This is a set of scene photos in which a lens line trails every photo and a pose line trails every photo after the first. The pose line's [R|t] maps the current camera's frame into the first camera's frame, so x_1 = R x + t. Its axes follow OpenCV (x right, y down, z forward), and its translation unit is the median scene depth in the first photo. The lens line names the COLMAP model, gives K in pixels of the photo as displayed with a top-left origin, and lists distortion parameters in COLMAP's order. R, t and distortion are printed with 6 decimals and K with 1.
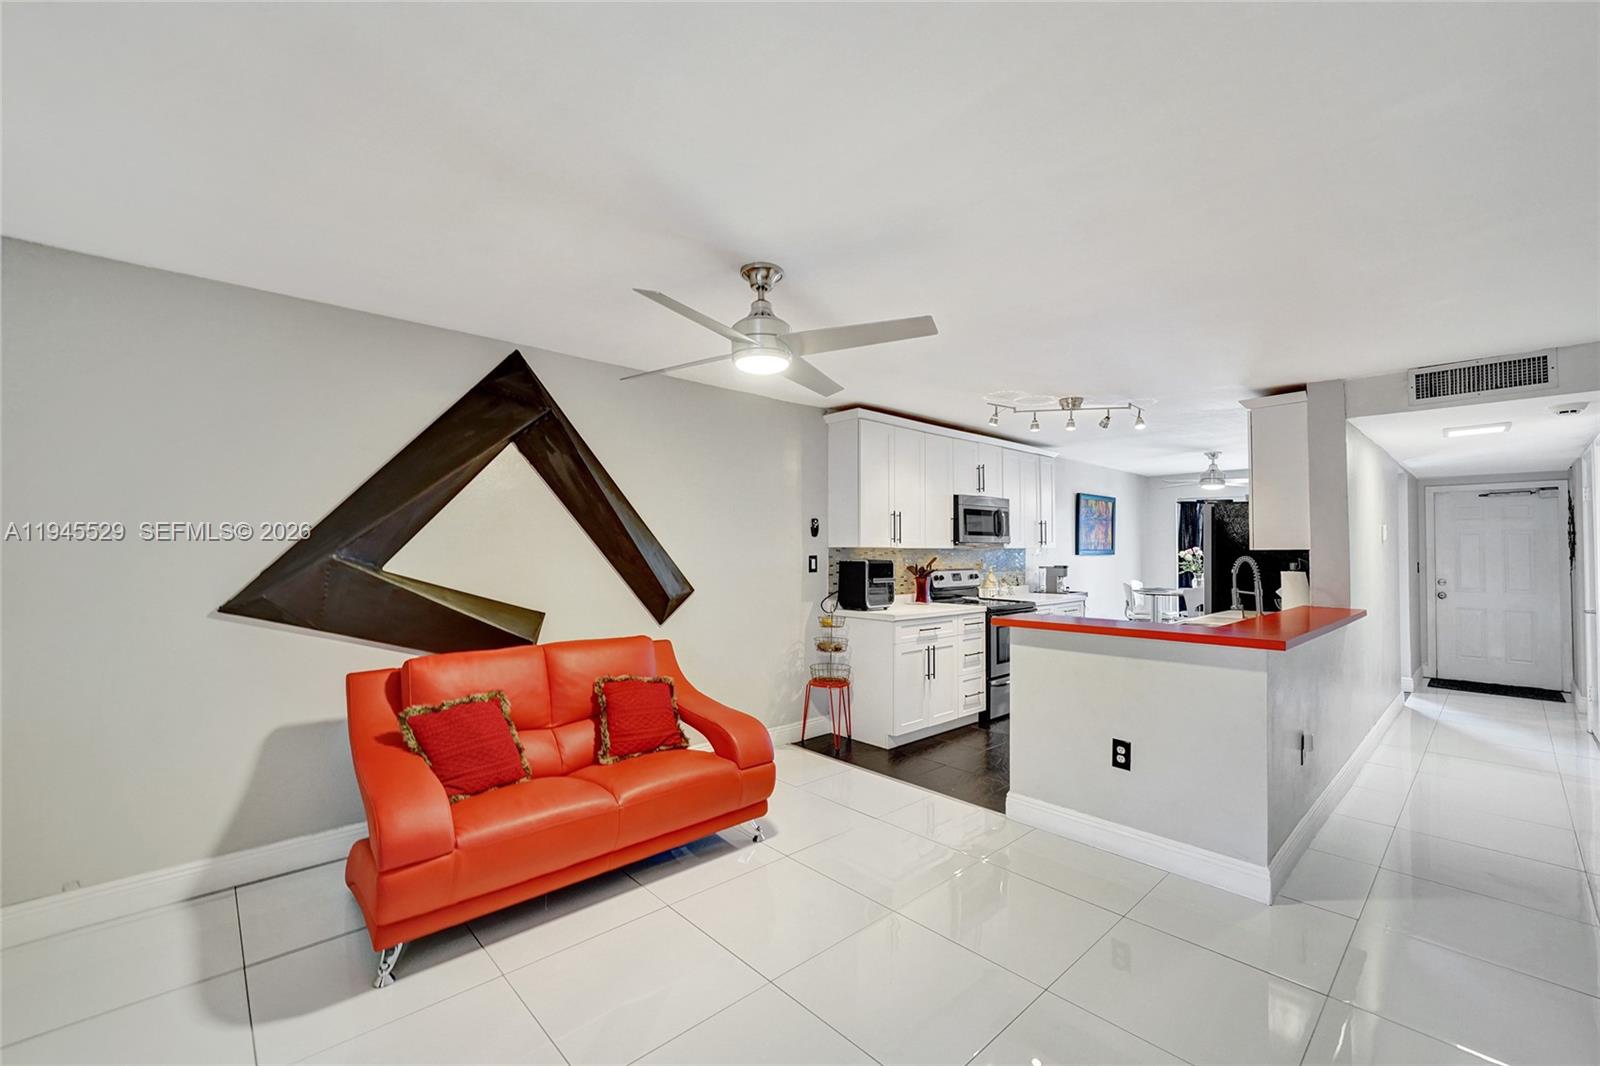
lens RADIAL K [[661.9, 0, 782.0], [0, 661.9, 533.2], [0, 0, 1]] dist [-0.029595, 0.003492]
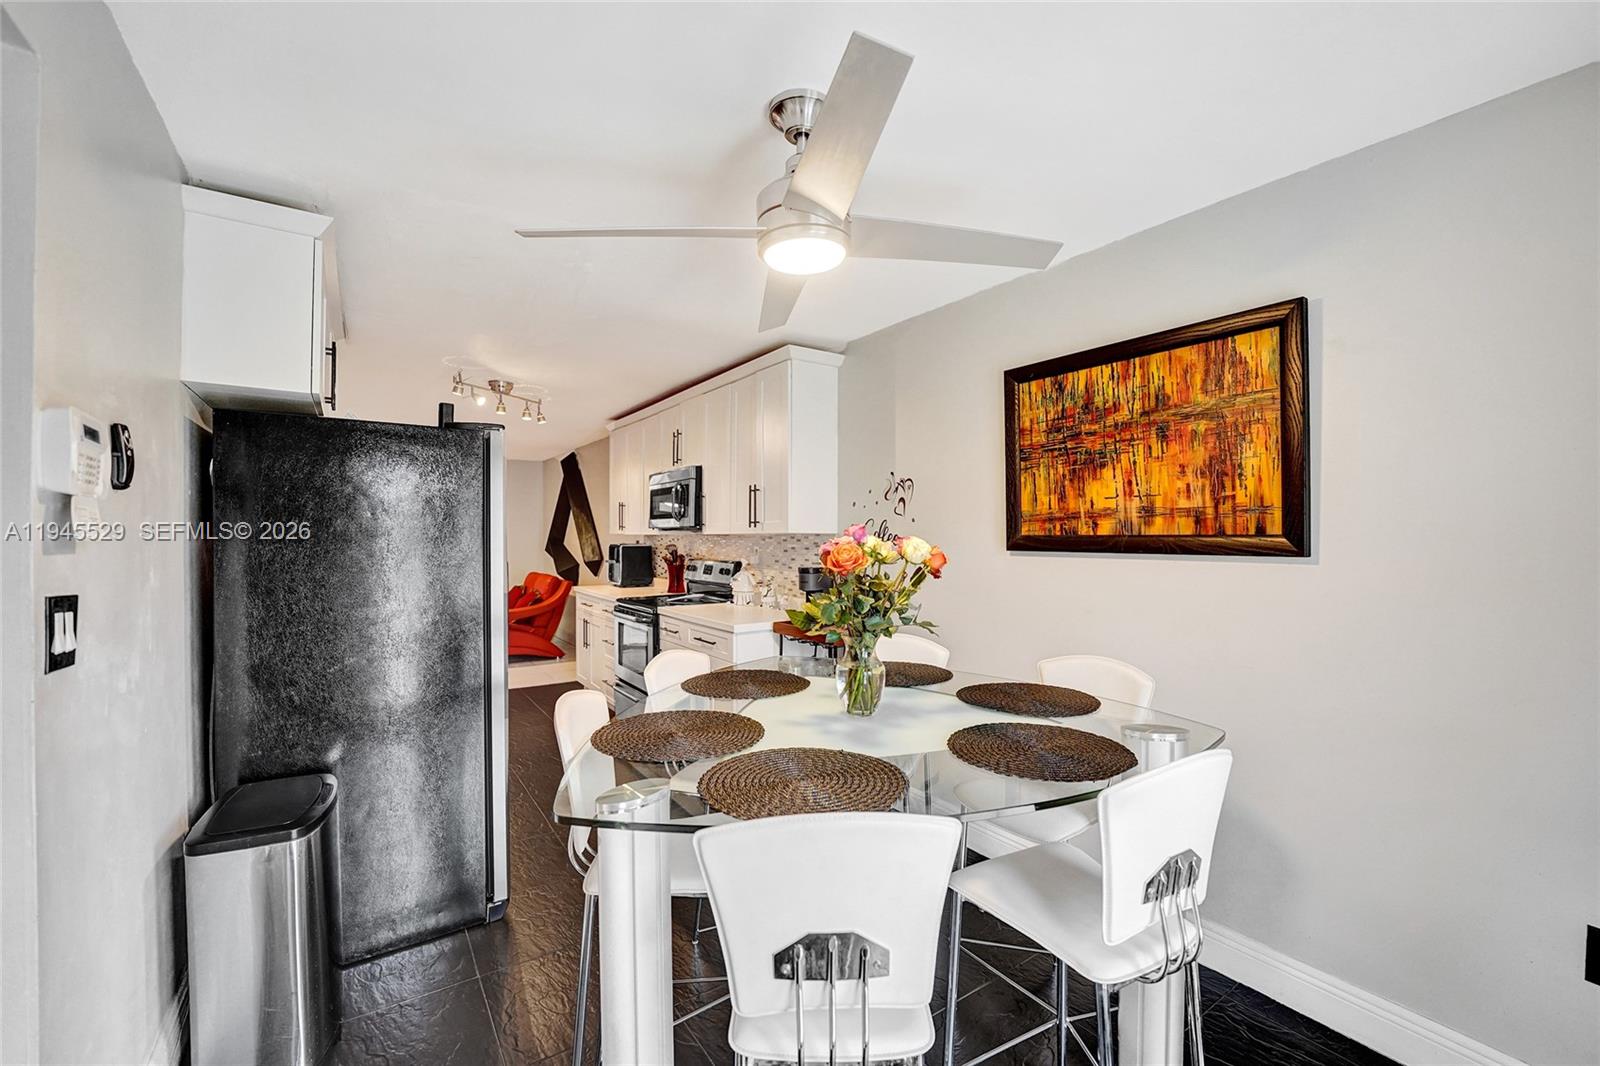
lens RADIAL K [[661.9, 0, 794.2], [0, 661.9, 540.2], [0, 0, 1]] dist [-0.029595, 0.003492]
pose [[-0.141579, 0.003781, -0.989920, 1.091012], [0.023987, 0.999712, 0.000388, 0.033290], [0.989636, -0.023691, -0.141629, 1.258301]]
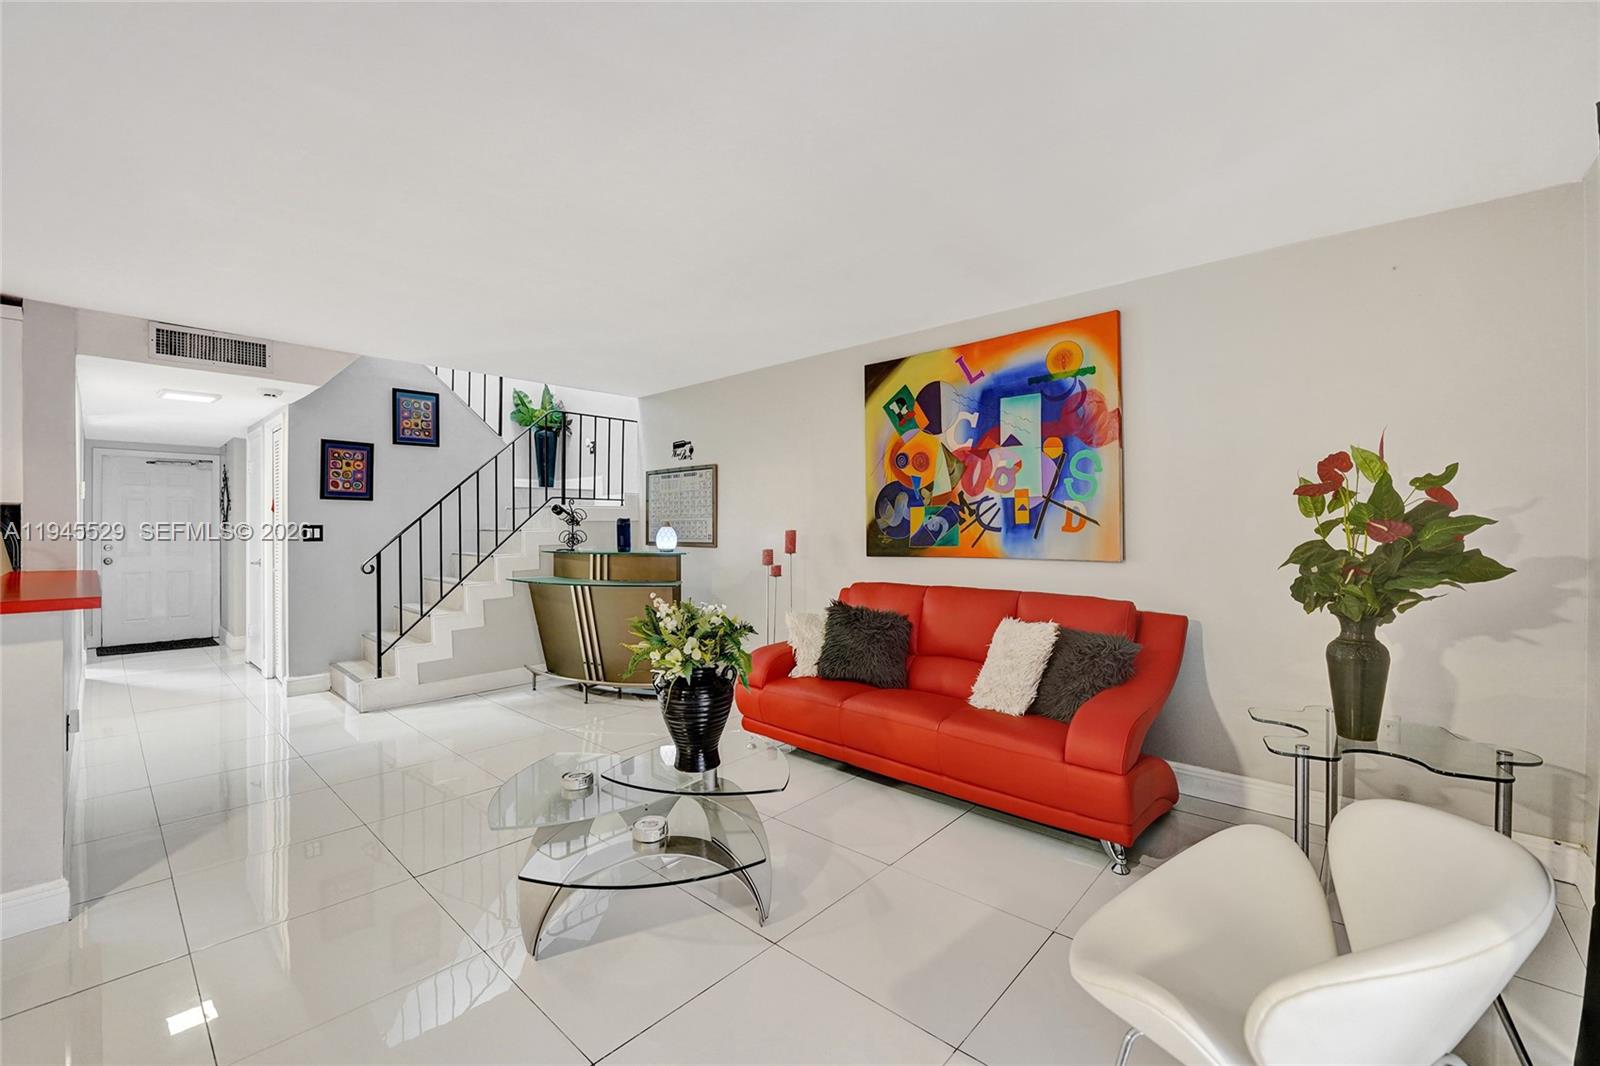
lens RADIAL K [[661.9, 0, 801.1], [0, 661.9, 529.8], [0, 0, 1]] dist [-0.029595, 0.003492]
pose [[-0.106988, -0.005367, 0.994246, -0.065834], [-0.028224, 0.999599, 0.002358, 0.021100], [-0.993860, -0.027809, -0.107096, 0.074887]]
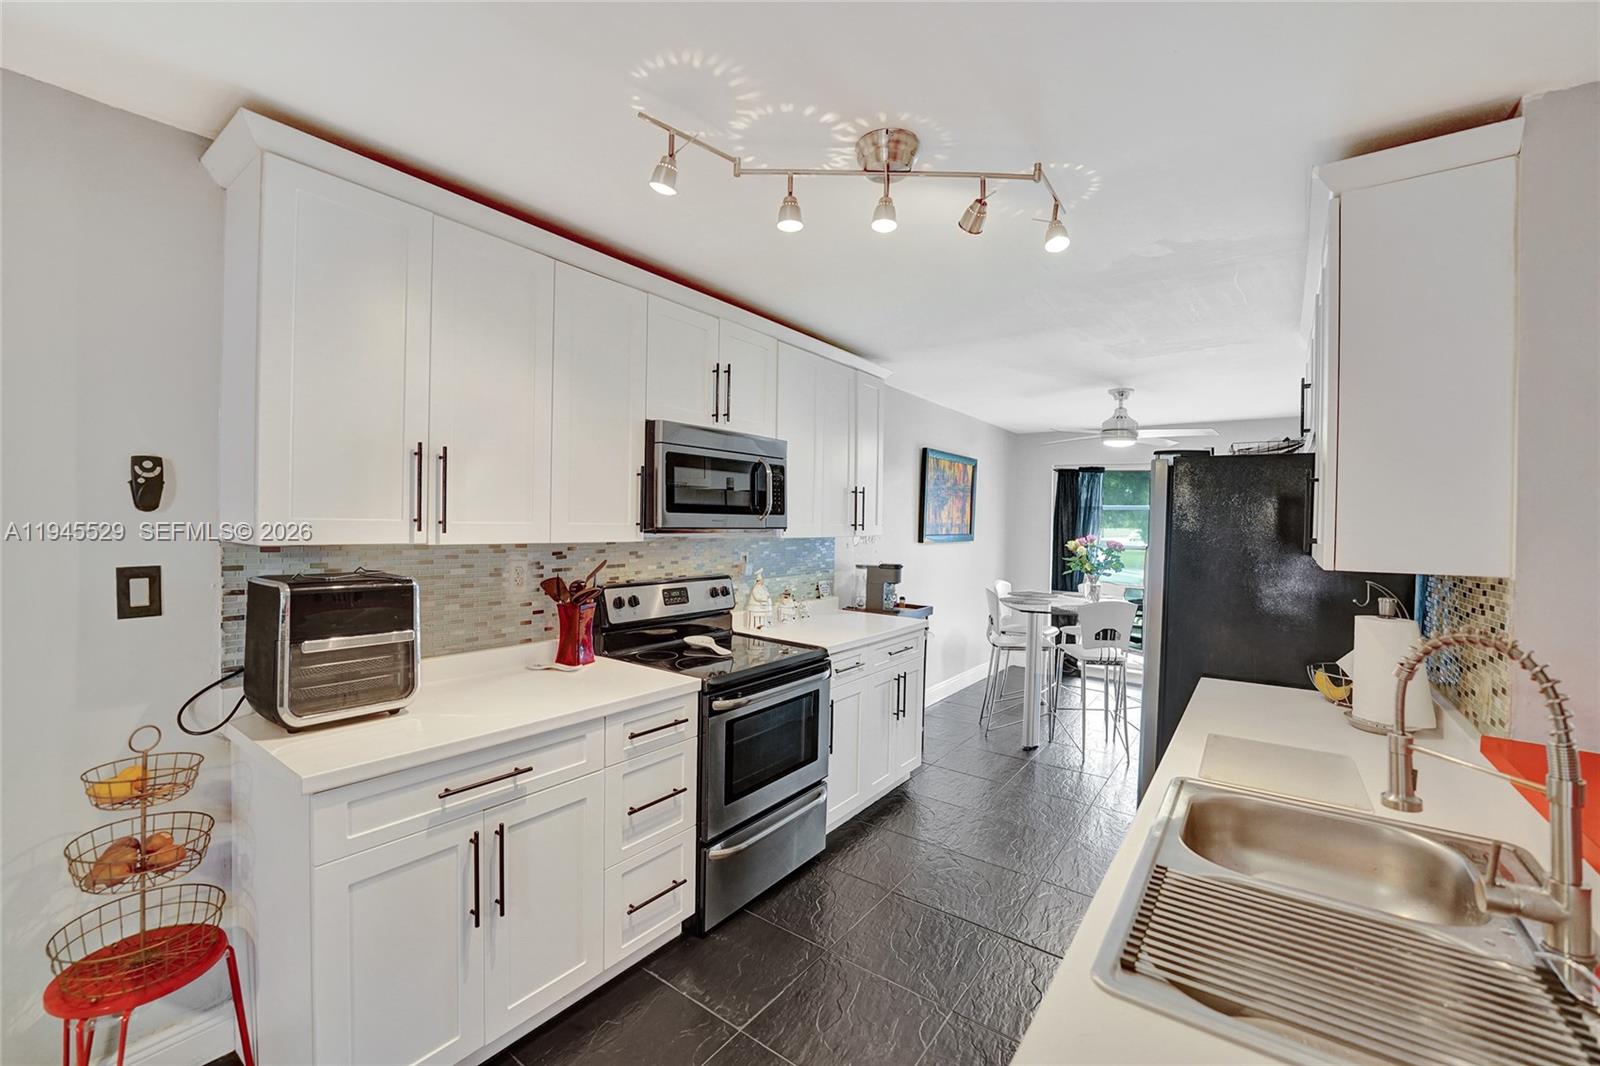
lens RADIAL K [[661.9, 0, 799.7], [0, 661.9, 531.3], [0, 0, 1]] dist [-0.029595, 0.003492]
pose [[0.976528, 0.011368, 0.215091, 0.255172], [-0.020702, 0.998937, 0.041192, -0.003849], [-0.214394, -0.044678, 0.975725, 0.519216]]
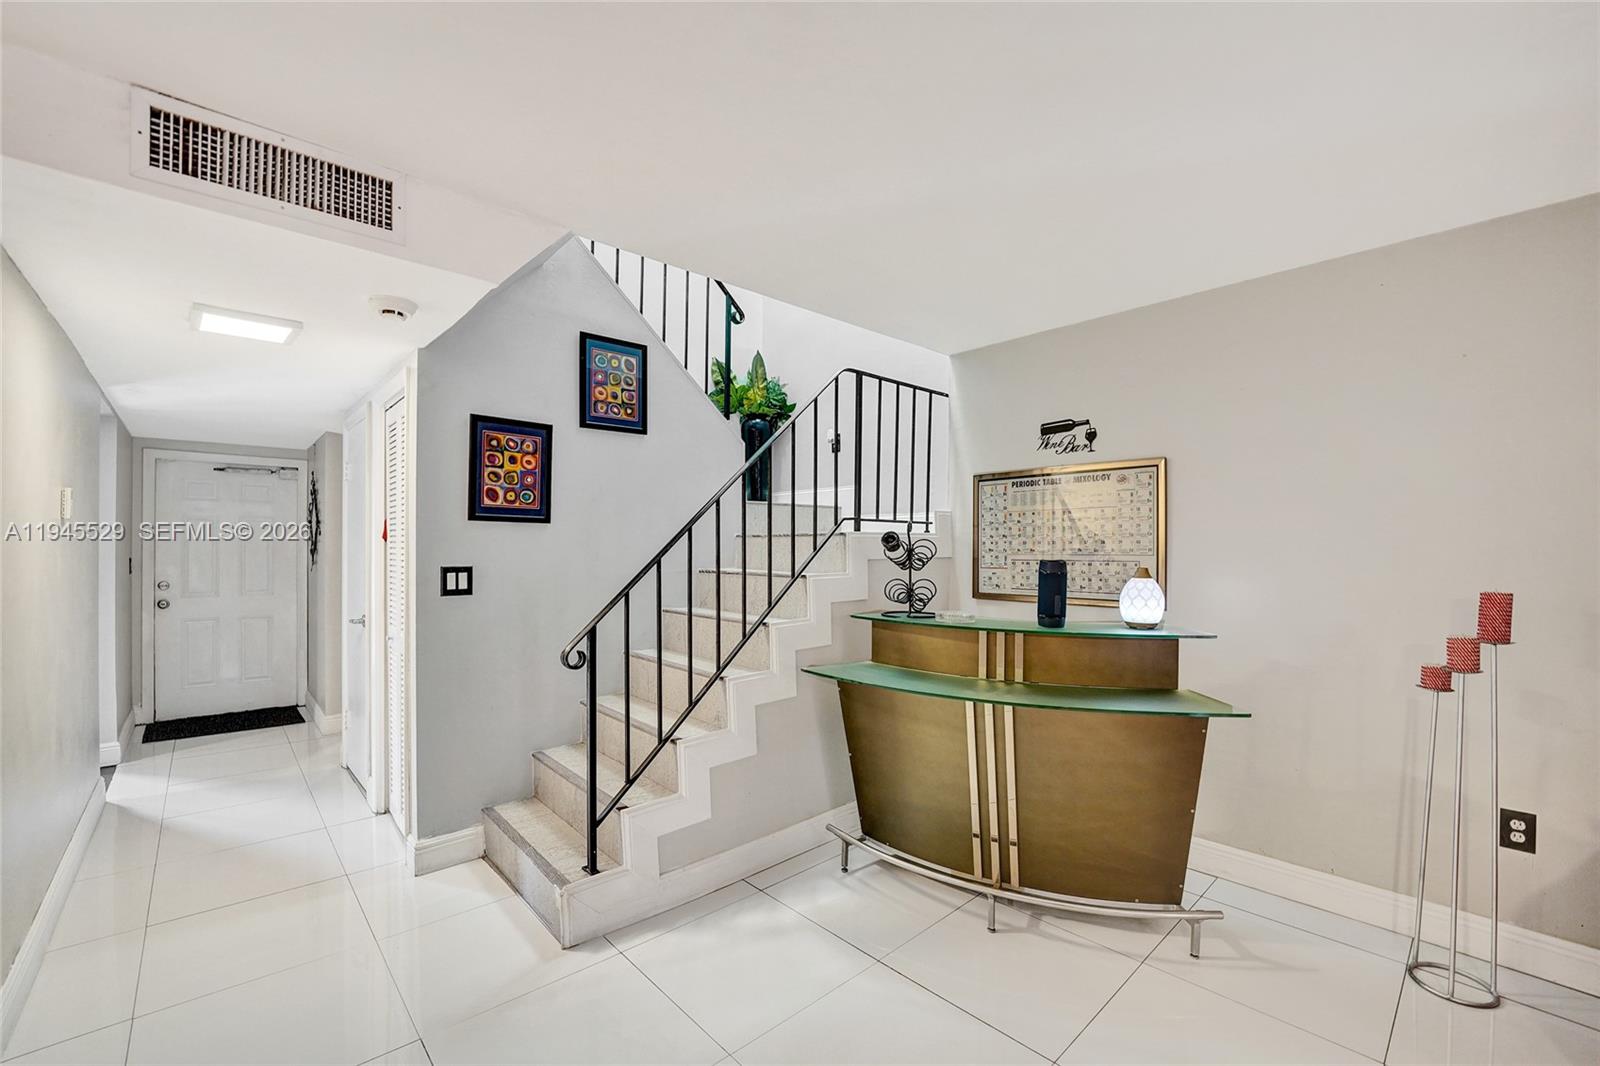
lens RADIAL K [[661.9, 0, 796.9], [0, 661.9, 552.9], [0, 0, 1]] dist [-0.029595, 0.003492]
pose [[-0.014438, -0.010562, 0.999840, 0.368870], [-0.033785, 0.999378, 0.010069, 0.011333], [-0.999325, -0.033634, -0.014786, 0.379696]]
